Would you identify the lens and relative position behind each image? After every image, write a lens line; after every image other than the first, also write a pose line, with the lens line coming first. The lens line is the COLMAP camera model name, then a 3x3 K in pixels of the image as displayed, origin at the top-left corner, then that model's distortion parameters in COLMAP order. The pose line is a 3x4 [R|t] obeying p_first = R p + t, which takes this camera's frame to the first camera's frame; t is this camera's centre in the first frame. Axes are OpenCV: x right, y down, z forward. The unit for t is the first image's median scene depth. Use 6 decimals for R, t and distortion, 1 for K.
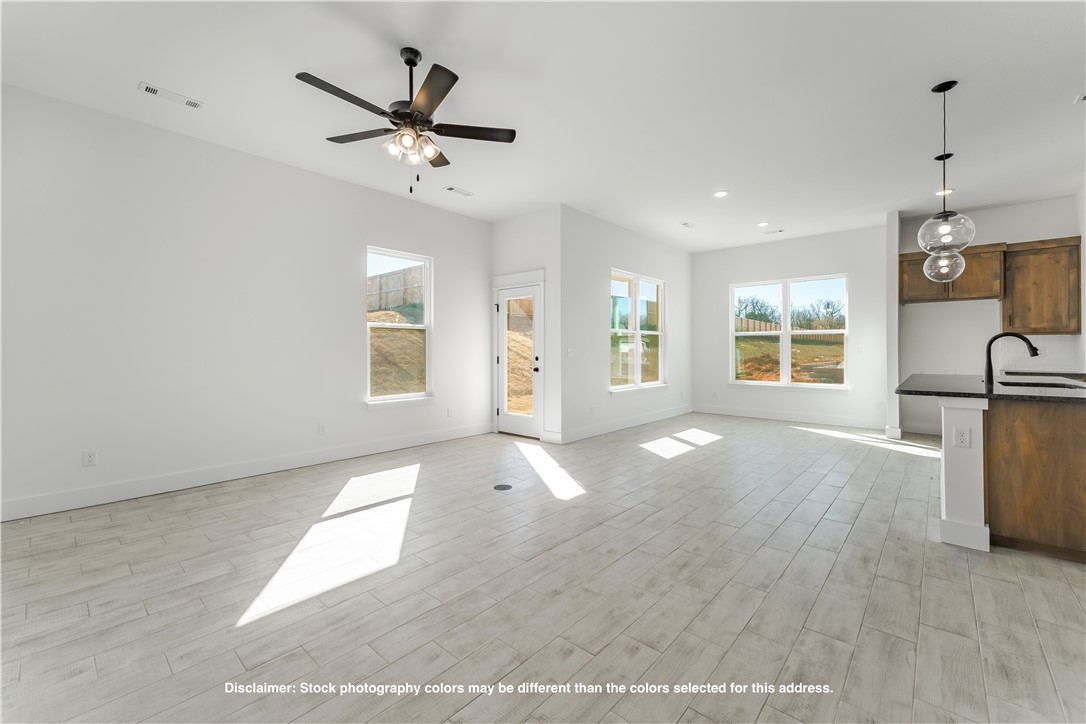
lens RADIAL K [[442.8, 0, 543.5], [0, 442.8, 347.9], [0, 0, 1]] dist [0.000685, 0.000232]
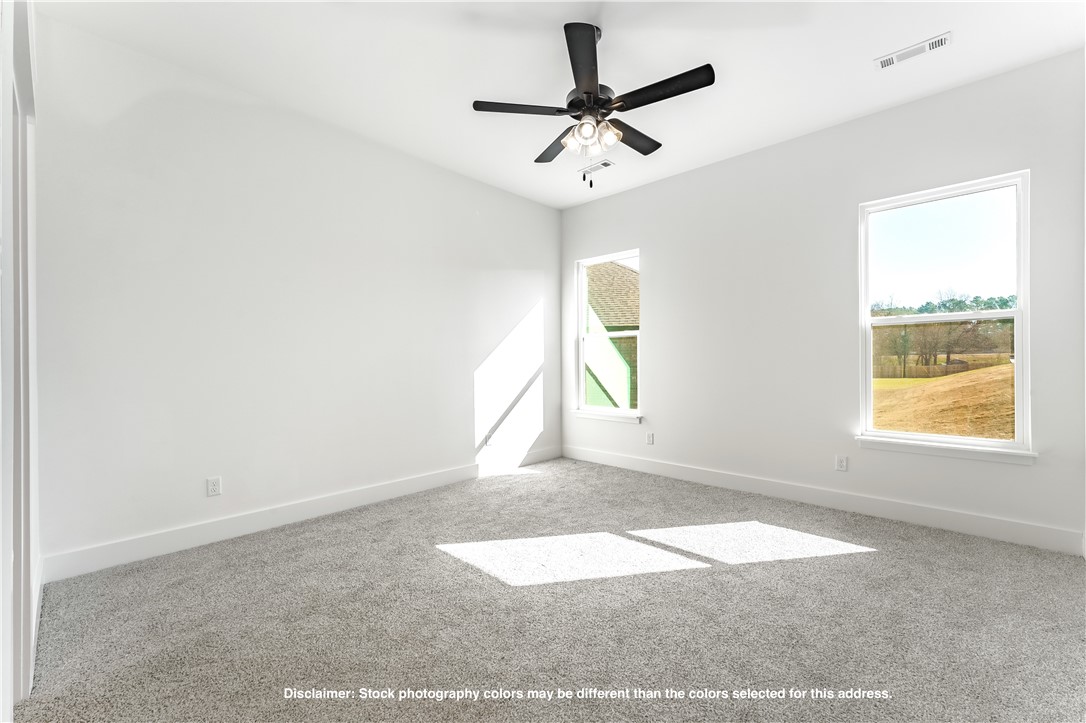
lens RADIAL K [[448.6, 0, 543.0], [0, 448.6, 361.5], [0, 0, 1]] dist [0.001718, 0.000093]
pose [[-0.055511, 0.001641, -0.998457, 0.300823], [0.008094, 0.999967, 0.001194, 0.003543], [0.998425, -0.008015, -0.055523, 0.533698]]
